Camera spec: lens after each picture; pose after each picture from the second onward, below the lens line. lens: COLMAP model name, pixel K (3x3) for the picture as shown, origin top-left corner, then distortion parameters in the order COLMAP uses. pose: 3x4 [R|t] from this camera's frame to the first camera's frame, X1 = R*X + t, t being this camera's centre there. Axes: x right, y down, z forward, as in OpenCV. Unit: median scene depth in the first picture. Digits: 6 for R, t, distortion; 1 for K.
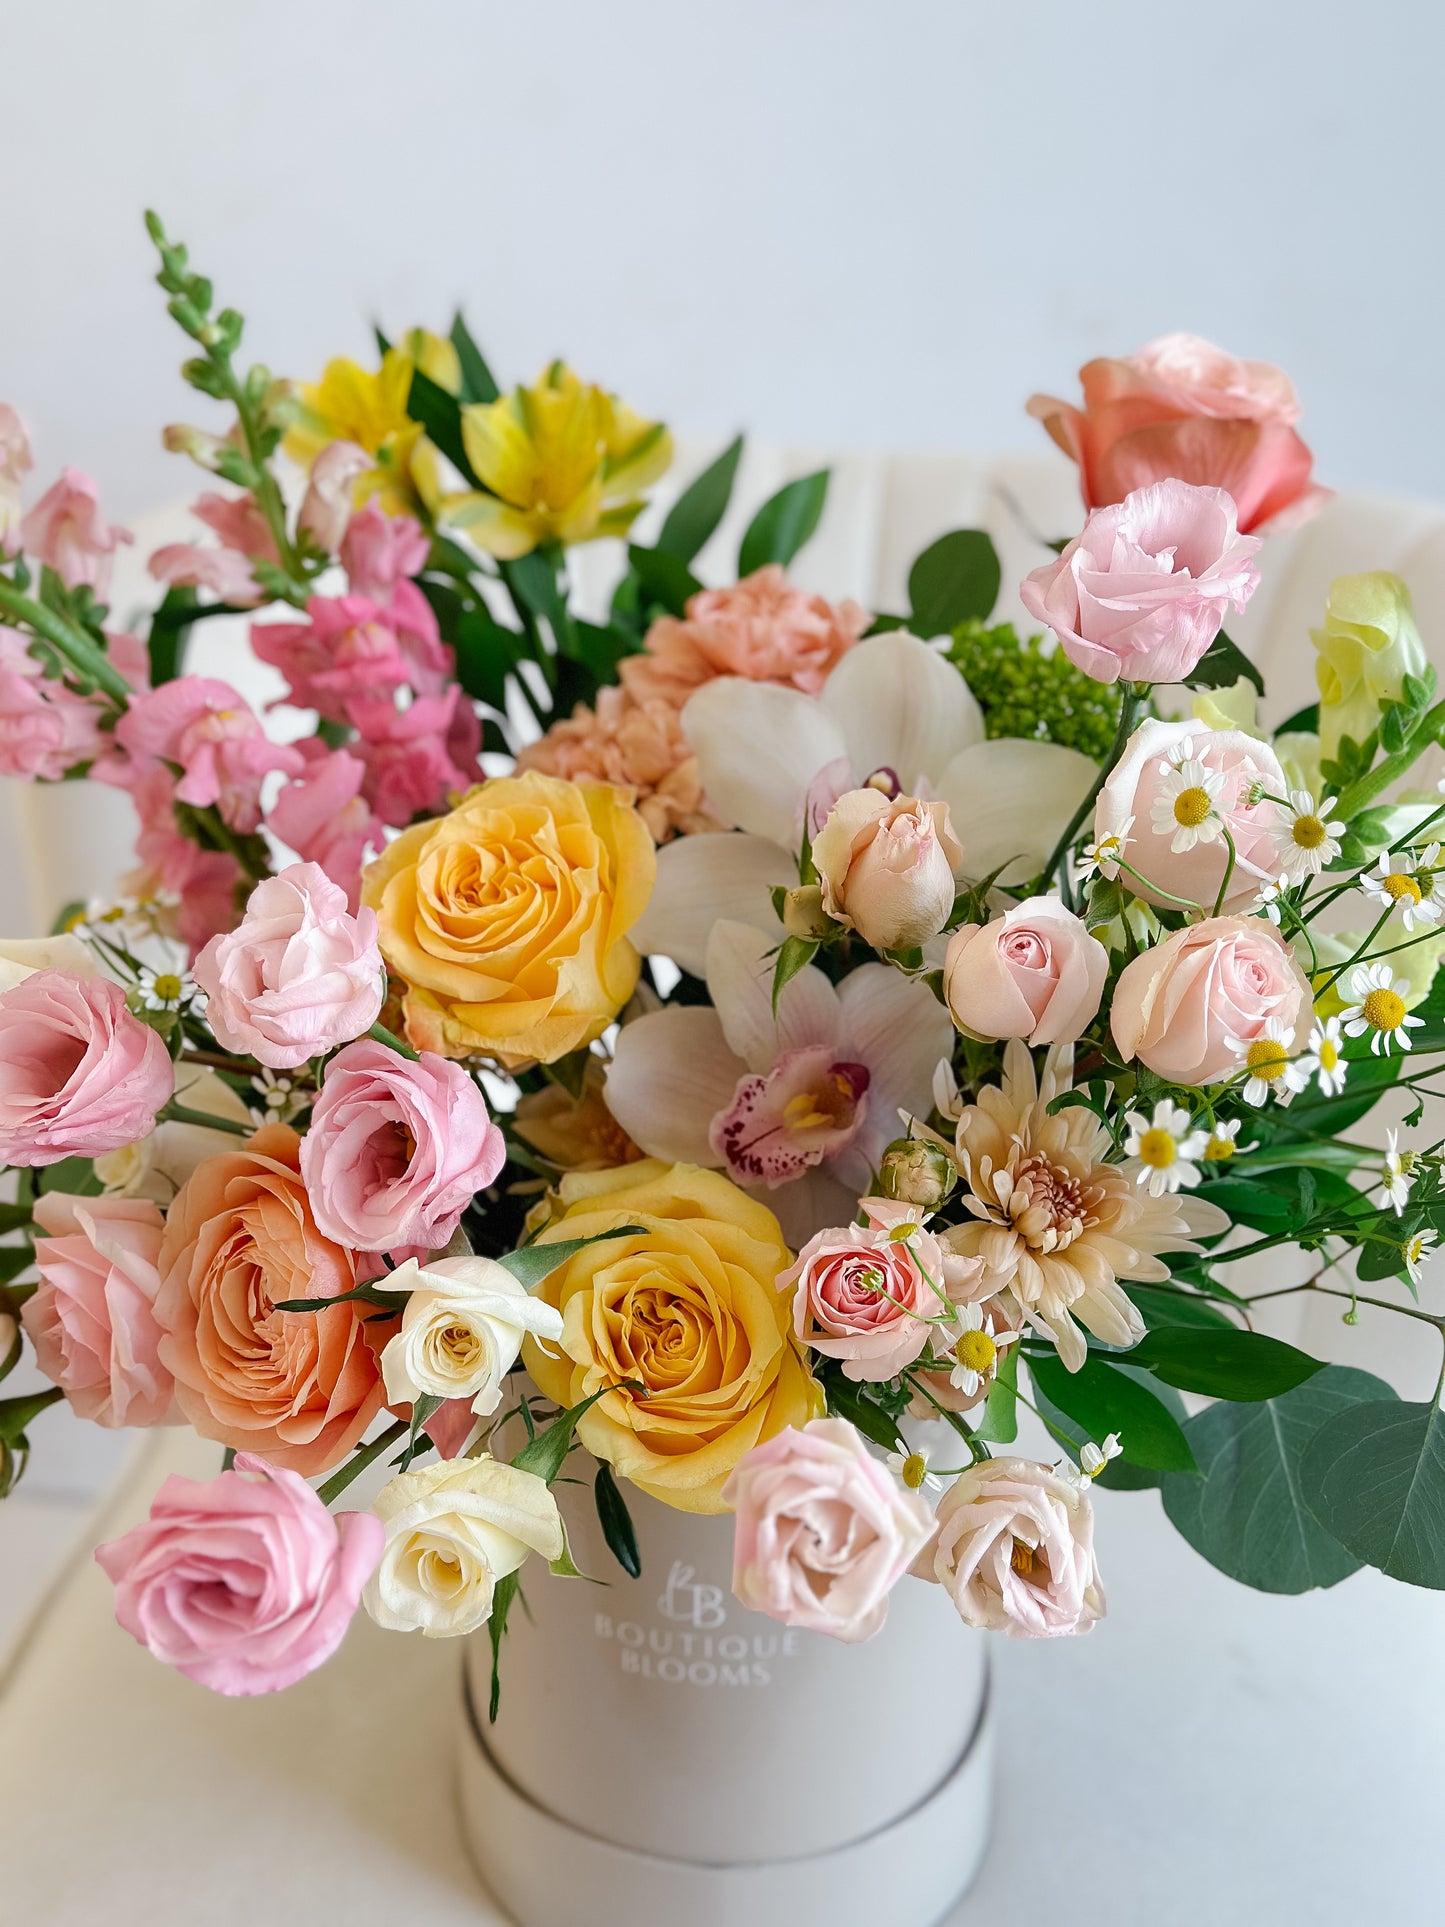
lens RADIAL K [[2703.7, 0, 731.2], [0, 2703.7, 962.9], [0, 0, 1]] dist [0.249870, -0.659847]
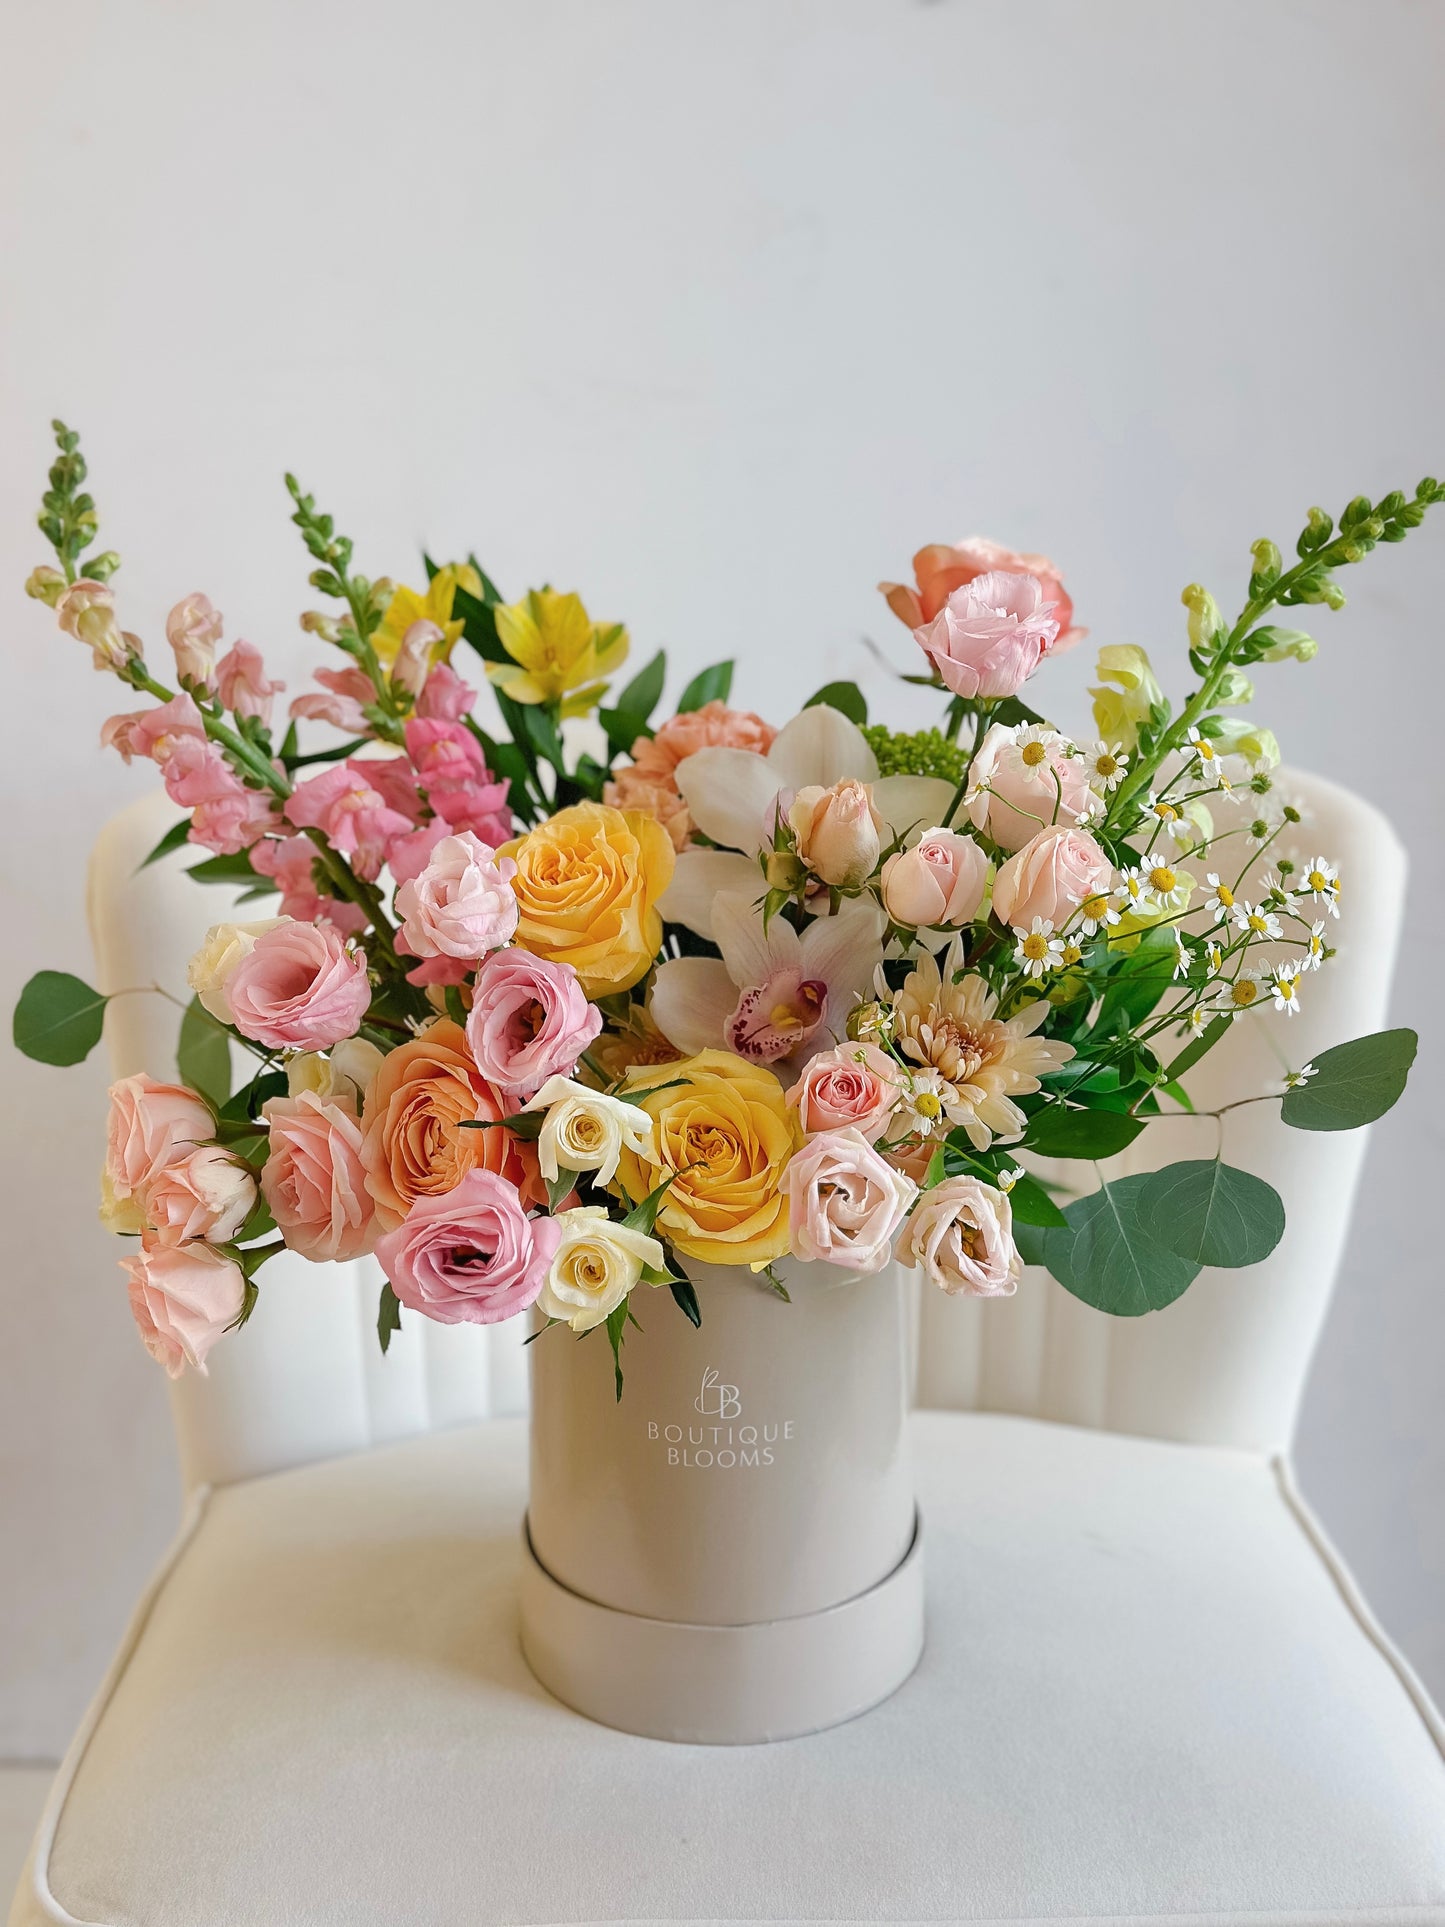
lens RADIAL K [[2703.7, 0, 731.2], [0, 2703.7, 962.9], [0, 0, 1]] dist [0.249870, -0.659847]
pose [[0.992722, -0.052408, 0.108428, -0.161989], [0.072202, 0.979594, -0.187569, 0.304410], [-0.096386, 0.194032, 0.976249, -0.446143]]
